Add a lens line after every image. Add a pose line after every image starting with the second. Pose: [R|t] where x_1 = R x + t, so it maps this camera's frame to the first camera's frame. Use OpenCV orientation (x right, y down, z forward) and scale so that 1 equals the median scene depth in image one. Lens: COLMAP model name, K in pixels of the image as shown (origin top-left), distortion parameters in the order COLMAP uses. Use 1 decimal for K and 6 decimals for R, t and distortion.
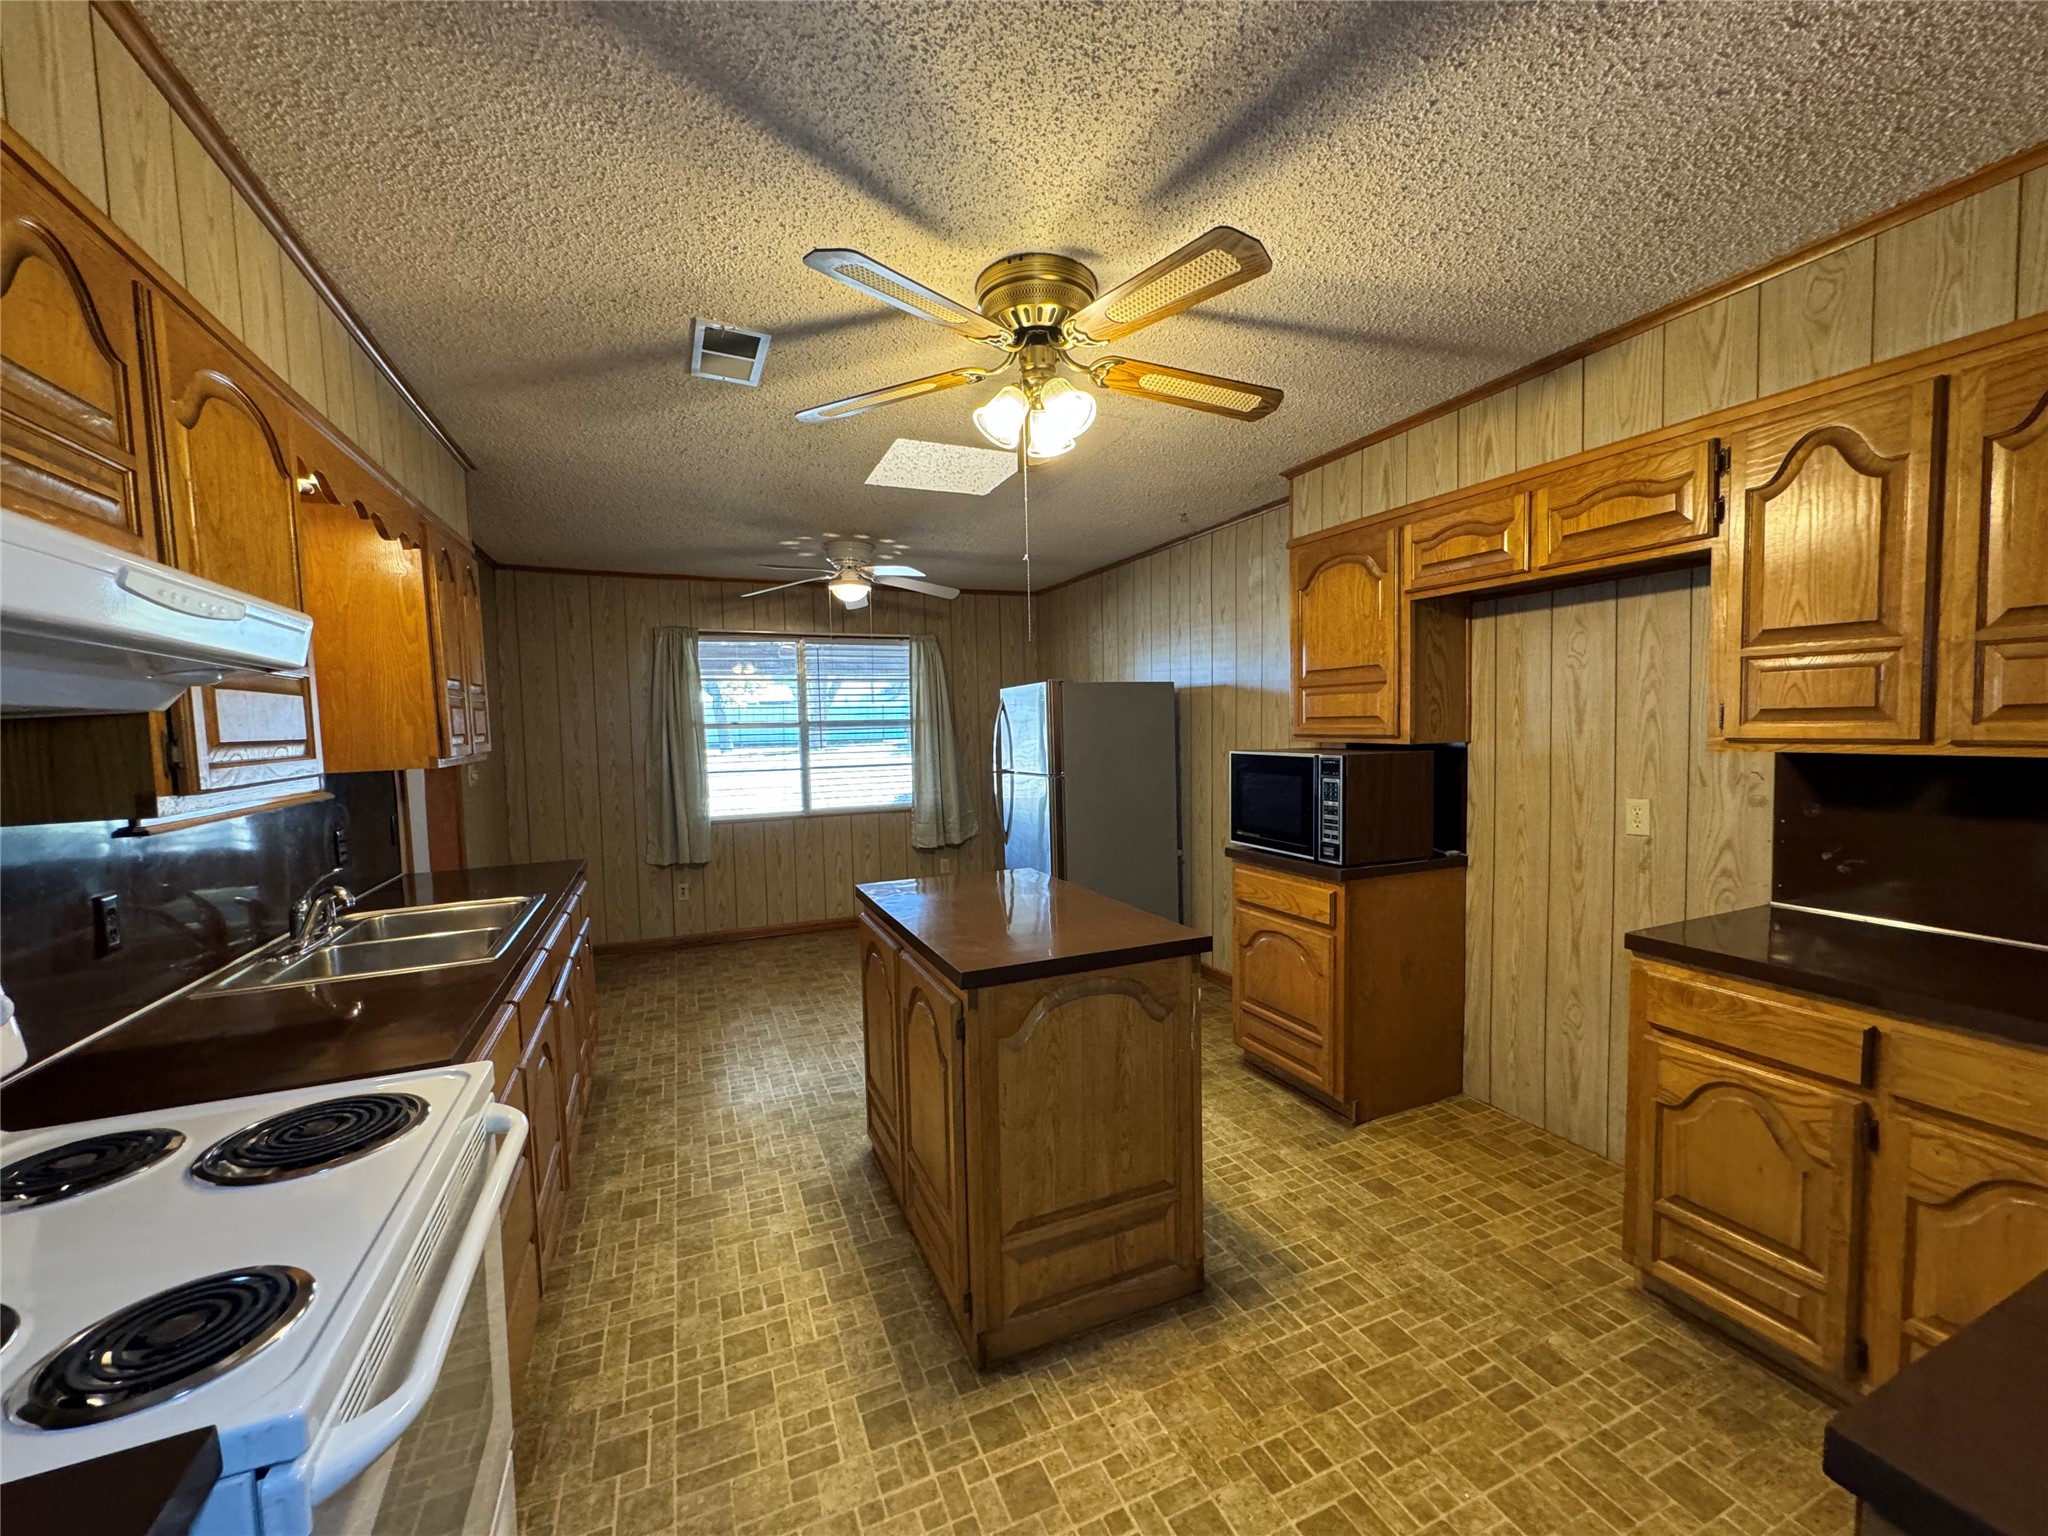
lens RADIAL K [[816.4, 0, 1027.3], [0, 816.4, 776.7], [0, 0, 1]] dist [-0.000612, 0.000070]
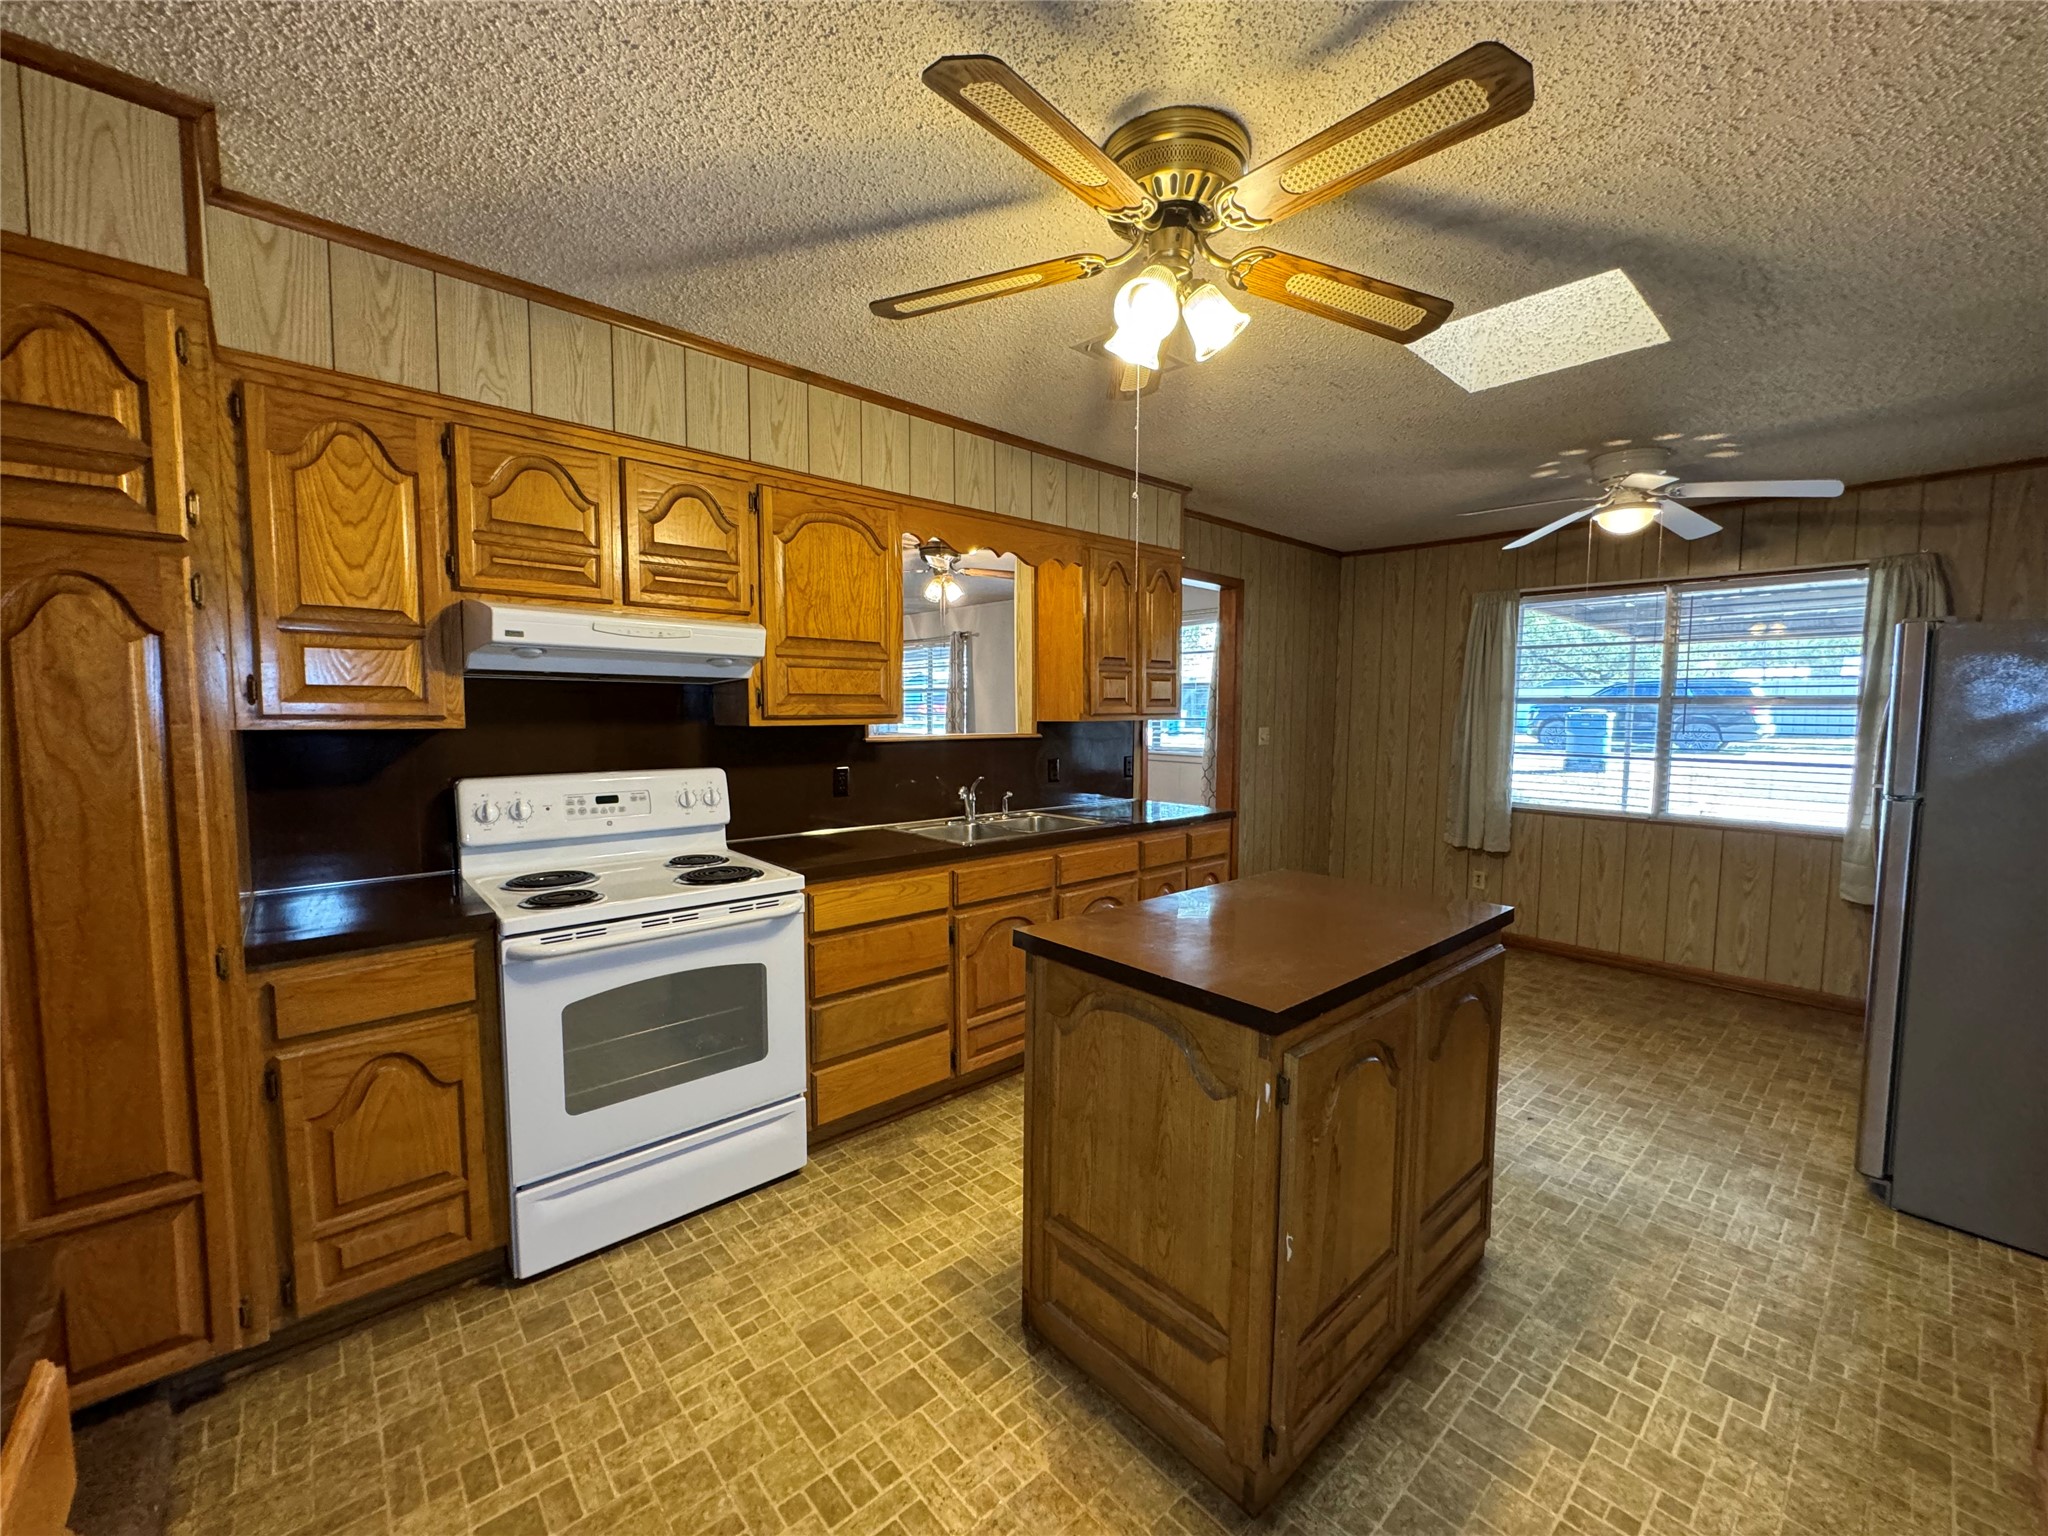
lens RADIAL K [[816.4, 0, 1024.1], [0, 816.4, 776.0], [0, 0, 1]] dist [-0.000612, 0.000070]
pose [[0.316211, 0.103898, -0.942983, 0.612339], [-0.078203, 0.993457, 0.083235, -0.026605], [0.945460, 0.047424, 0.322267, 0.471211]]
